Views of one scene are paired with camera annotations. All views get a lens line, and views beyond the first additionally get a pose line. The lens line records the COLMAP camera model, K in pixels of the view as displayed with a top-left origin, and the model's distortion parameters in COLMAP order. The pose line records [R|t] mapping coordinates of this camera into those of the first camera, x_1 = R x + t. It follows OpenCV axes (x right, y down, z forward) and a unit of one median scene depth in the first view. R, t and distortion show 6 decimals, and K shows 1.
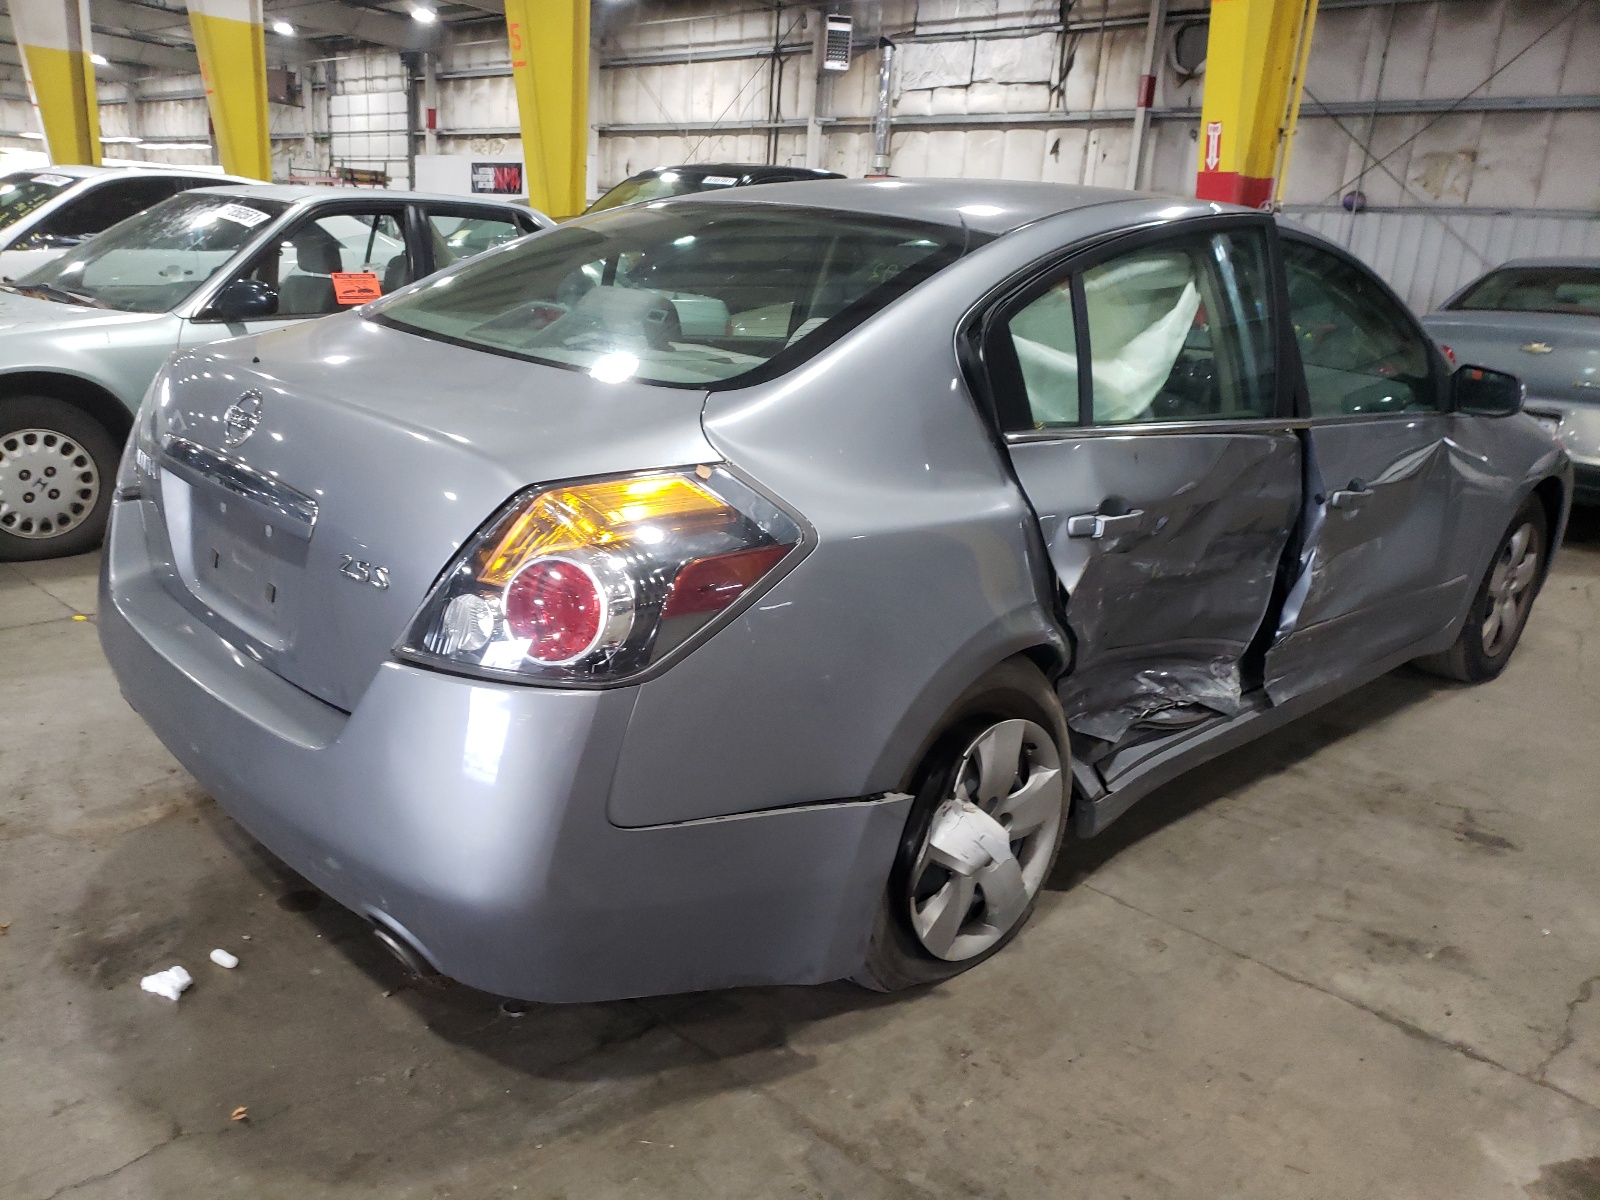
lens RADIAL K [[1220.2, 0, 800.6], [0, 1220.2, 608.3], [0, 0, 1]] dist [0.051824, -0.015173]
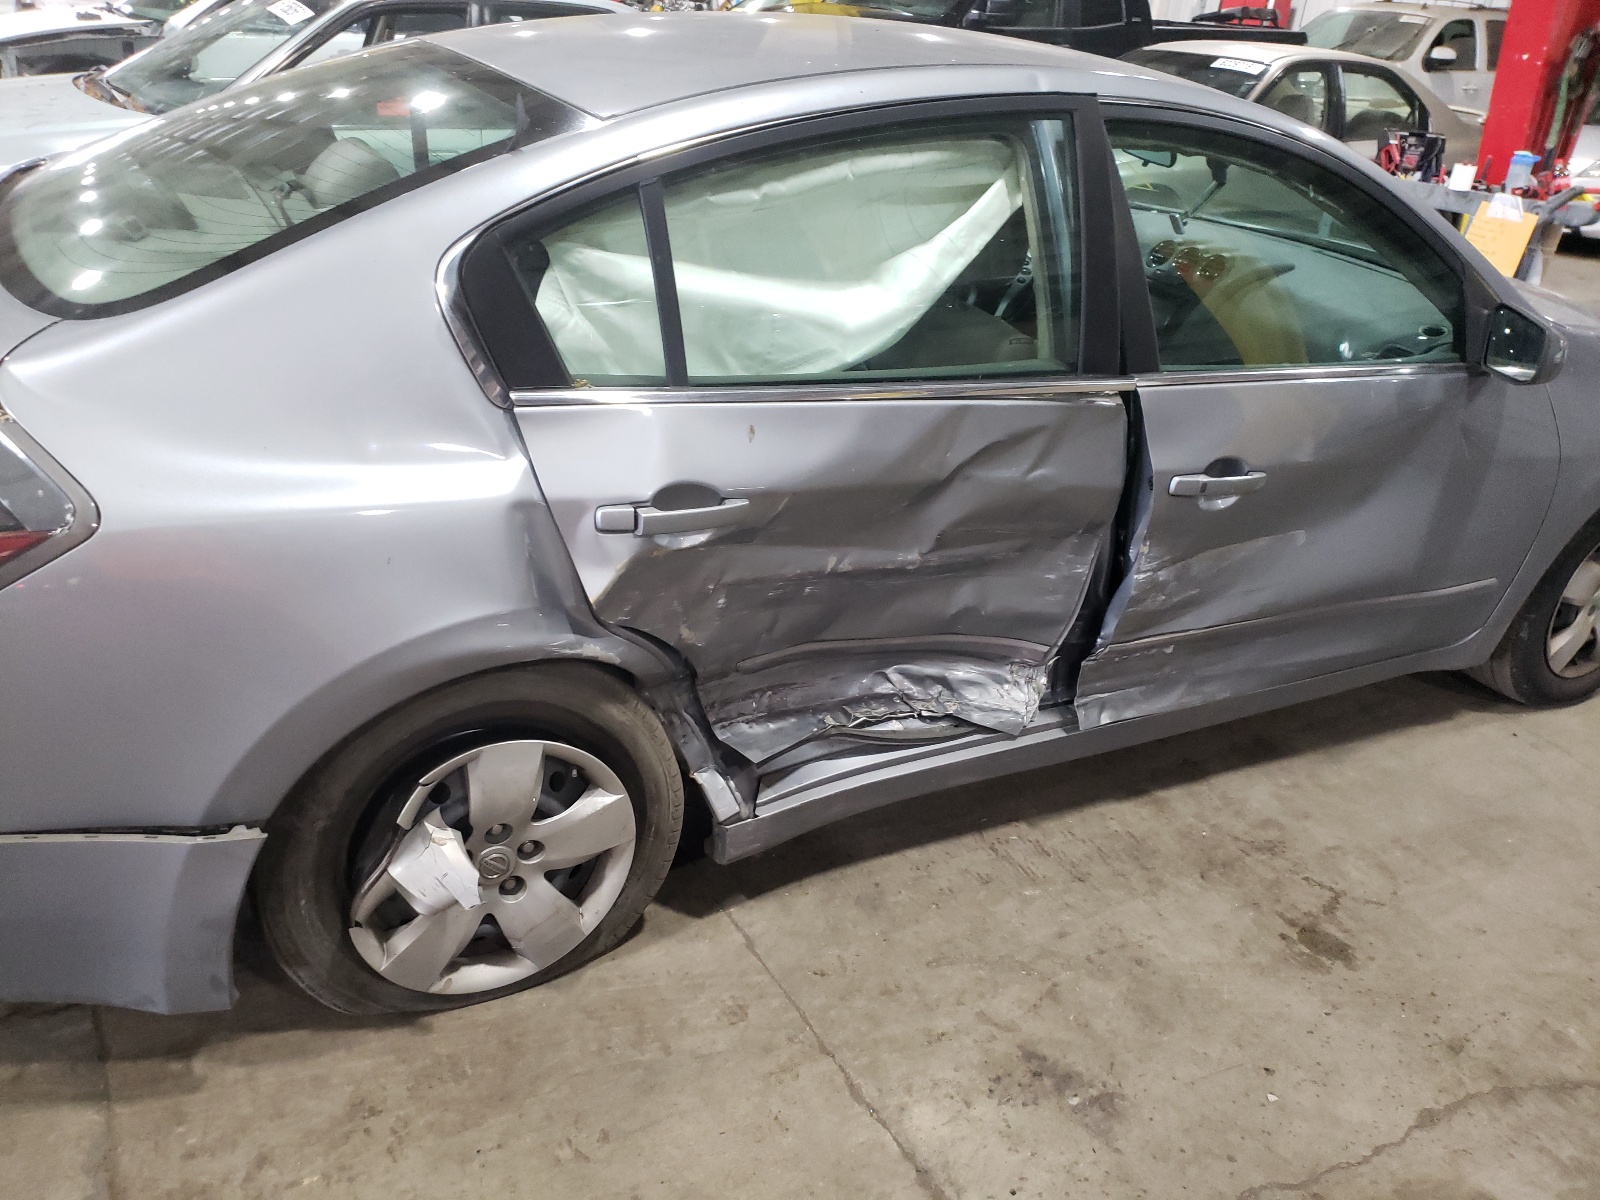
lens RADIAL K [[1220.2, 0, 798.3], [0, 1220.2, 588.7], [0, 0, 1]] dist [0.051824, -0.015173]
pose [[0.956151, 0.147618, -0.252951, 0.437073], [-0.109305, 0.981143, 0.159407, -0.128610], [0.271712, -0.124769, 0.954256, 0.220717]]
